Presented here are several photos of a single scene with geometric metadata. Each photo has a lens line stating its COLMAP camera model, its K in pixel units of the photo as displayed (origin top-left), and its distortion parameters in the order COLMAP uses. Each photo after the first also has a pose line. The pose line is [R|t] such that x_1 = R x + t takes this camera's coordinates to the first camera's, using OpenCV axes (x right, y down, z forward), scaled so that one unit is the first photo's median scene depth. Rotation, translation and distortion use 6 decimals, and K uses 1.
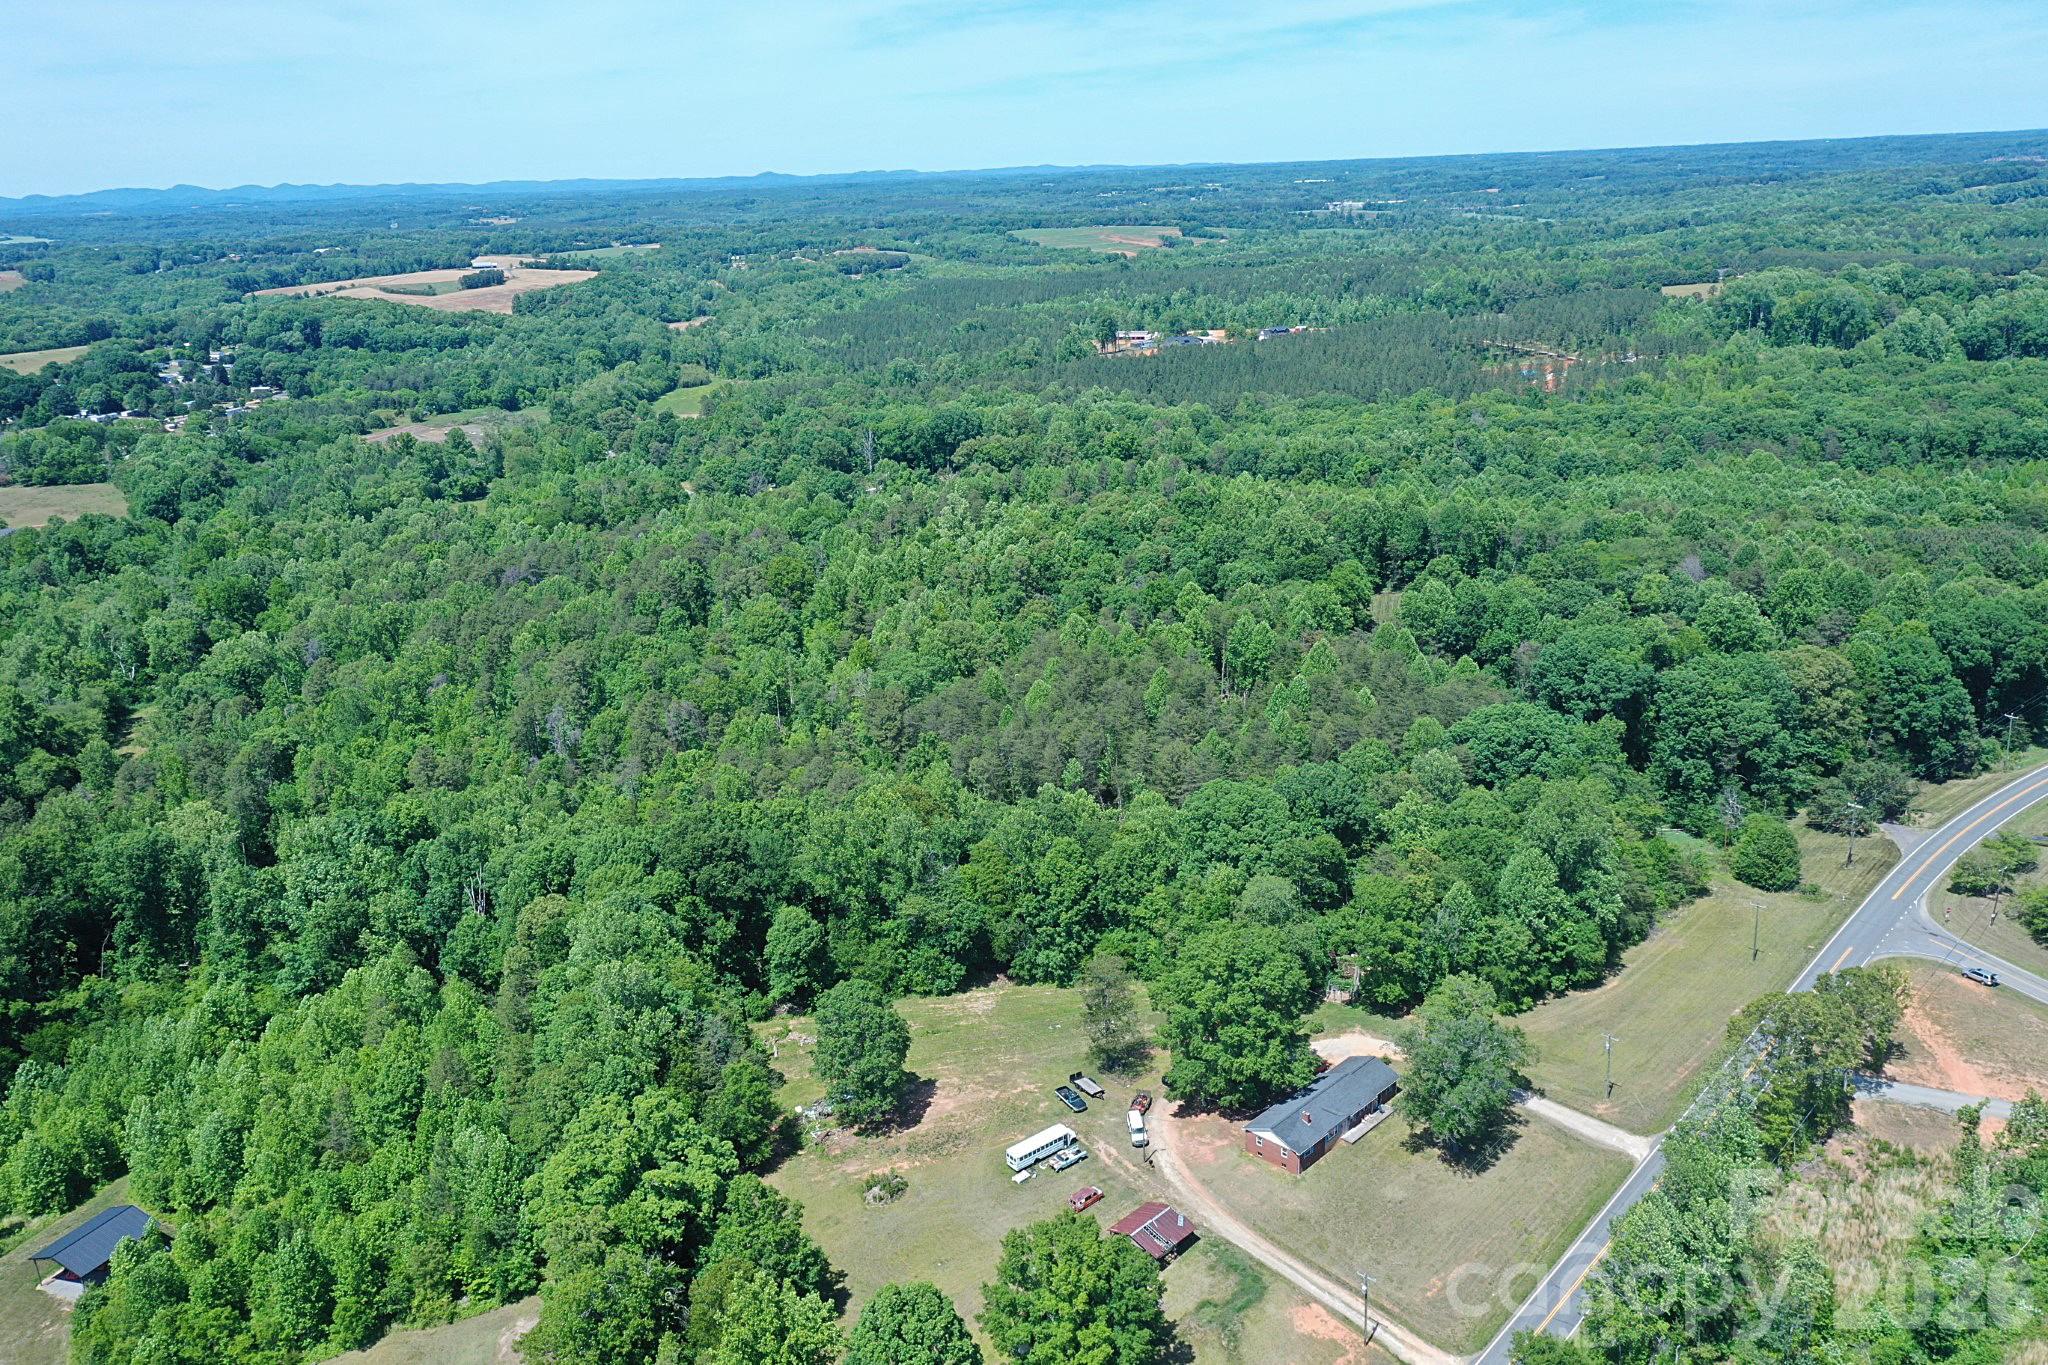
lens RADIAL K [[1631.5, 0, 1021.2], [0, 1631.5, 685.0], [0, 0, 1]] dist [0.009552, 0.010378]
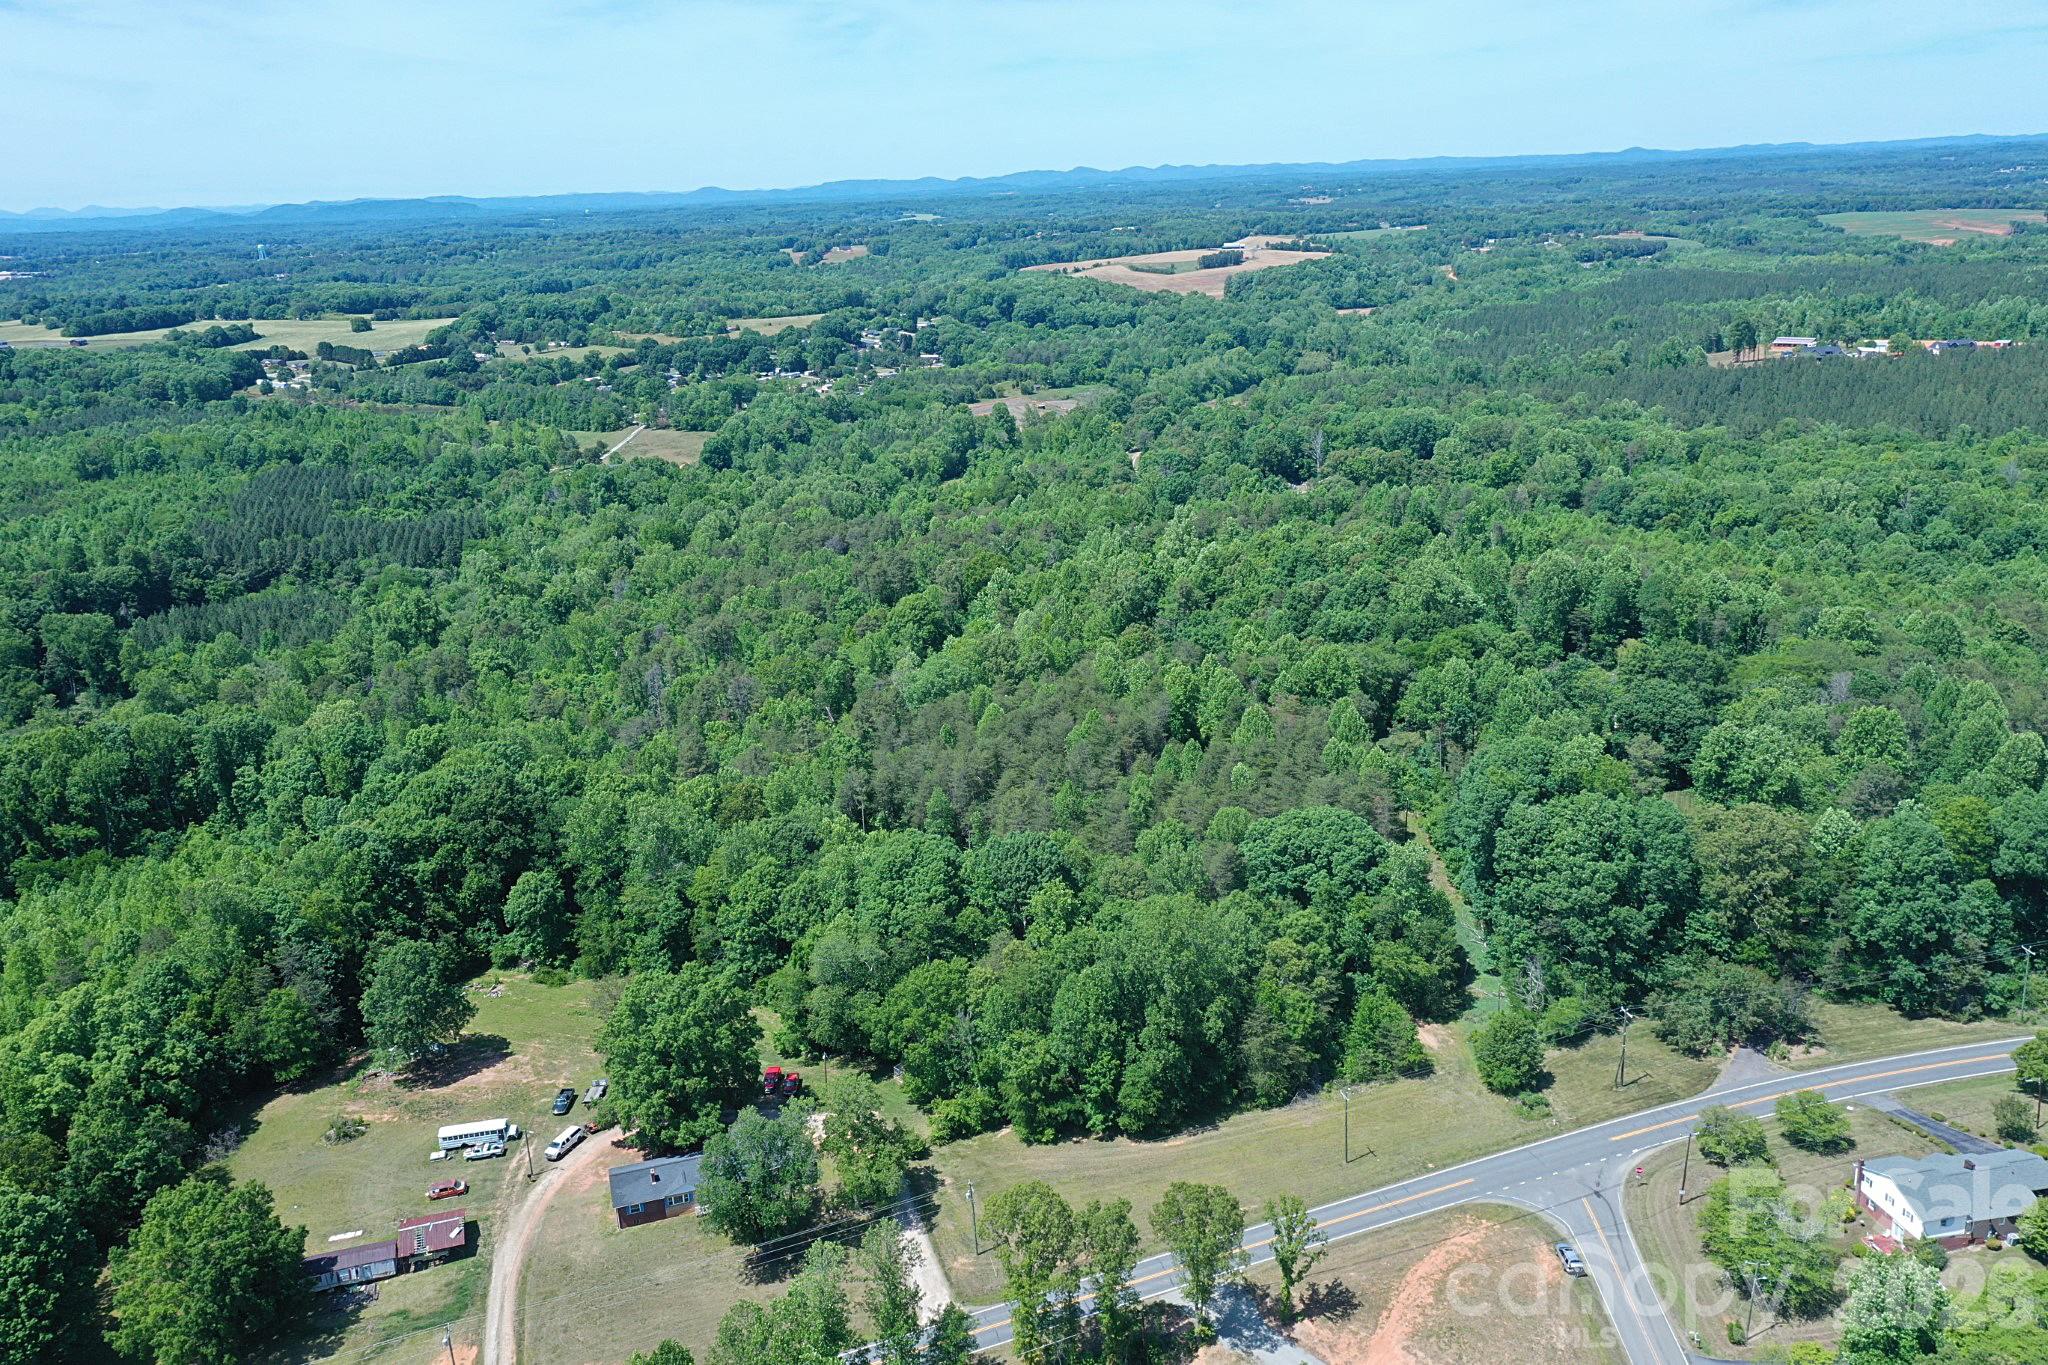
lens RADIAL K [[1642.5, 0, 1025.8], [0, 1642.5, 674.4], [0, 0, 1]] dist [0.012414, 0.007913]
pose [[0.876136, 0.138251, -0.461814, 0.090762], [-0.135883, 0.989974, 0.038573, -0.011588], [0.462516, 0.028957, 0.886138, 0.026010]]
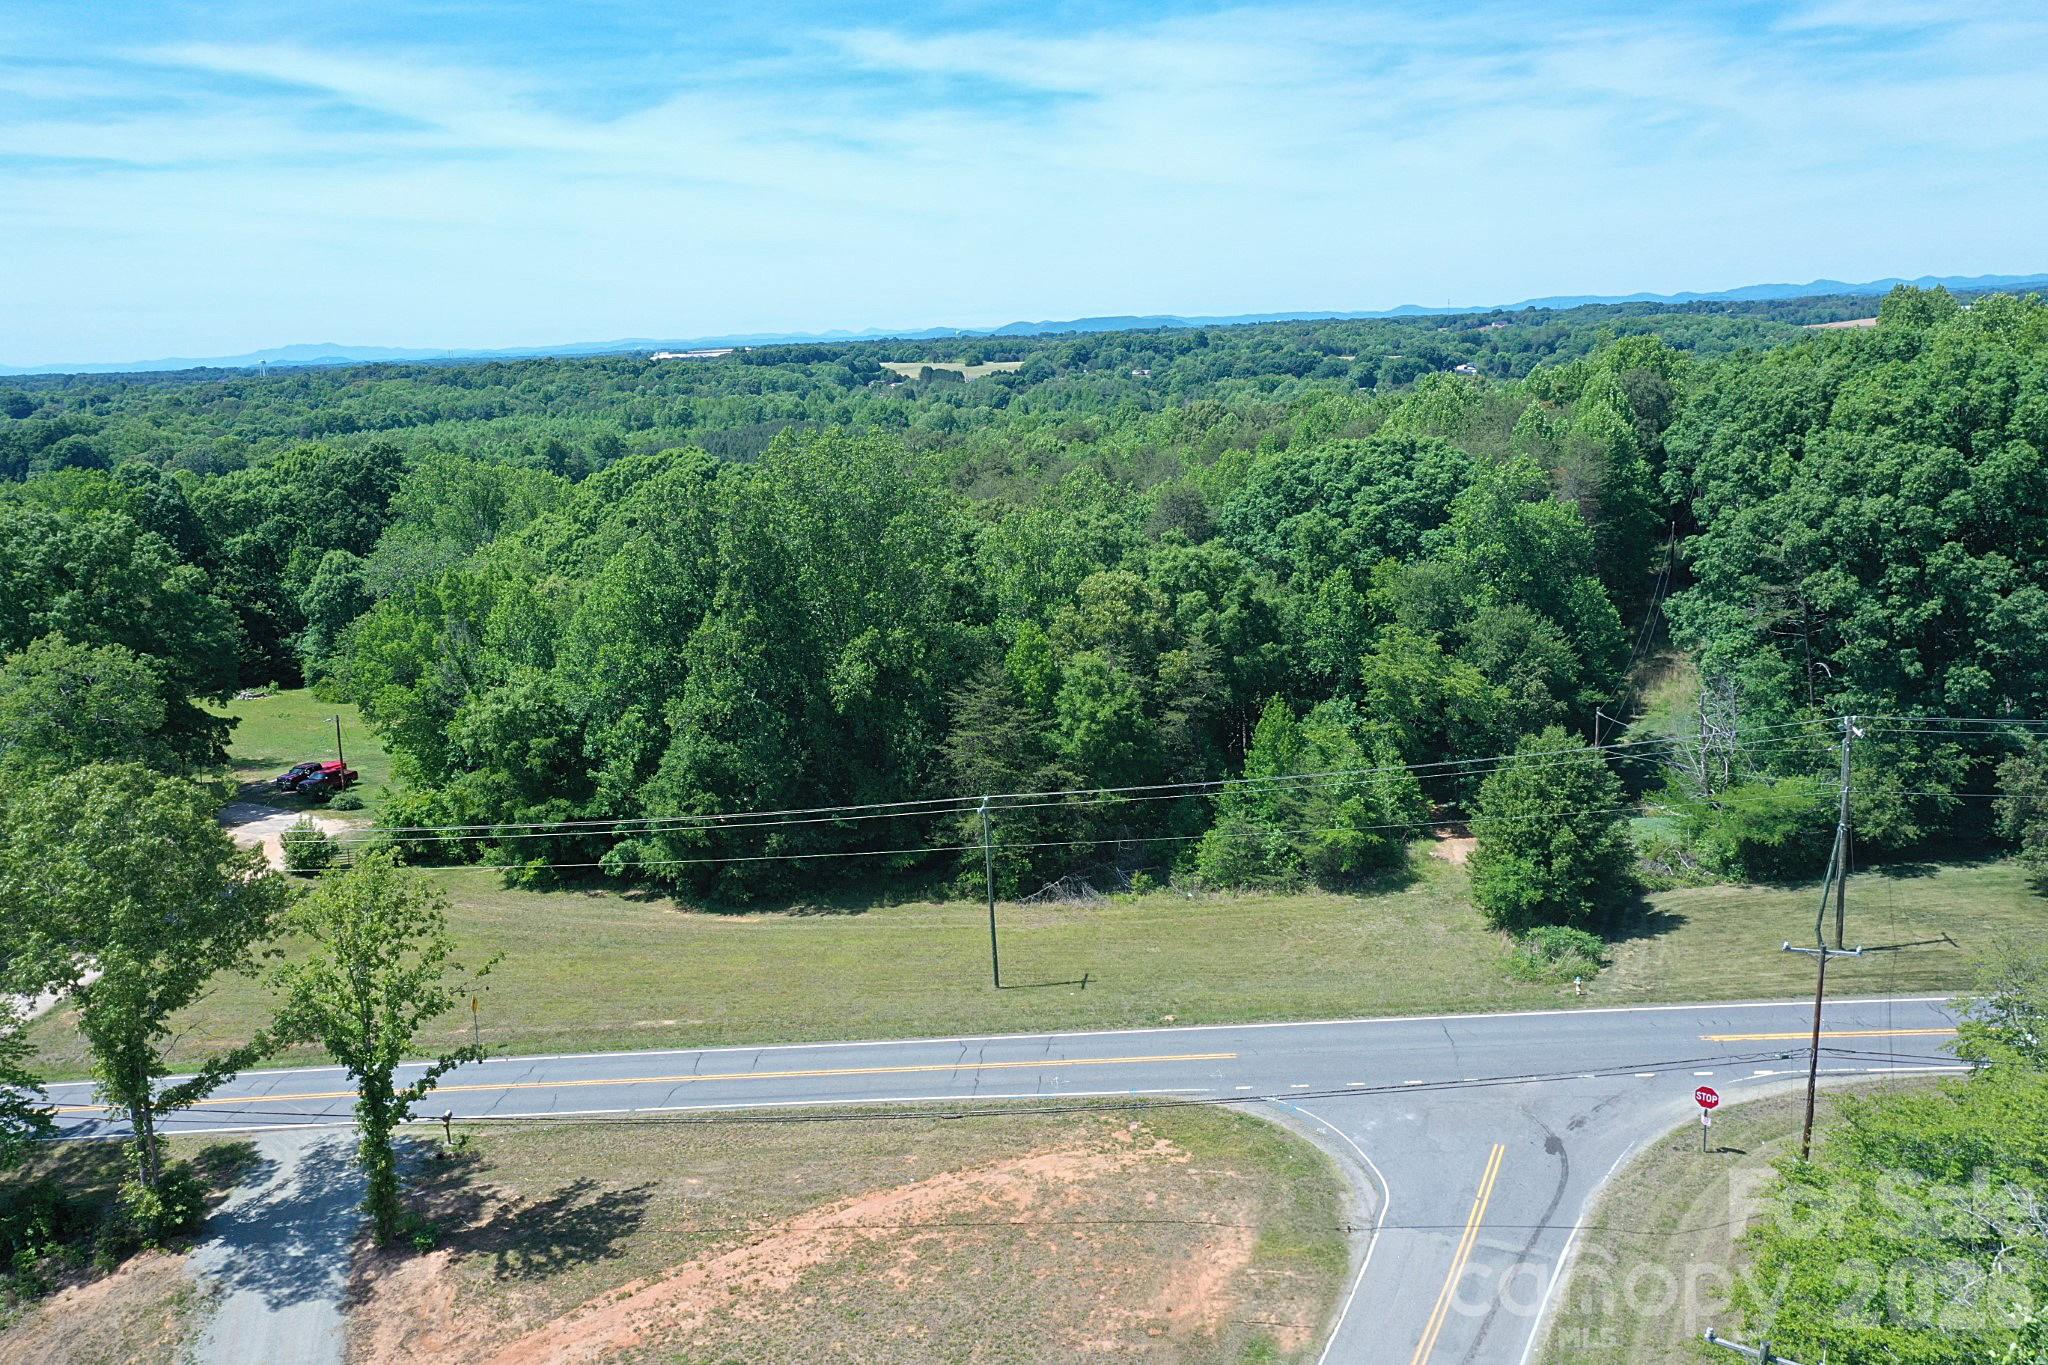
lens RADIAL K [[1635.4, 0, 1018.3], [0, 1635.4, 678.9], [0, 0, 1]] dist [0.002489, 0.004186]
pose [[0.603958, 0.169648, -0.778751, 0.096609], [-0.219691, 0.974667, 0.041946, 0.013055], [0.766140, 0.145751, 0.625929, 0.109606]]
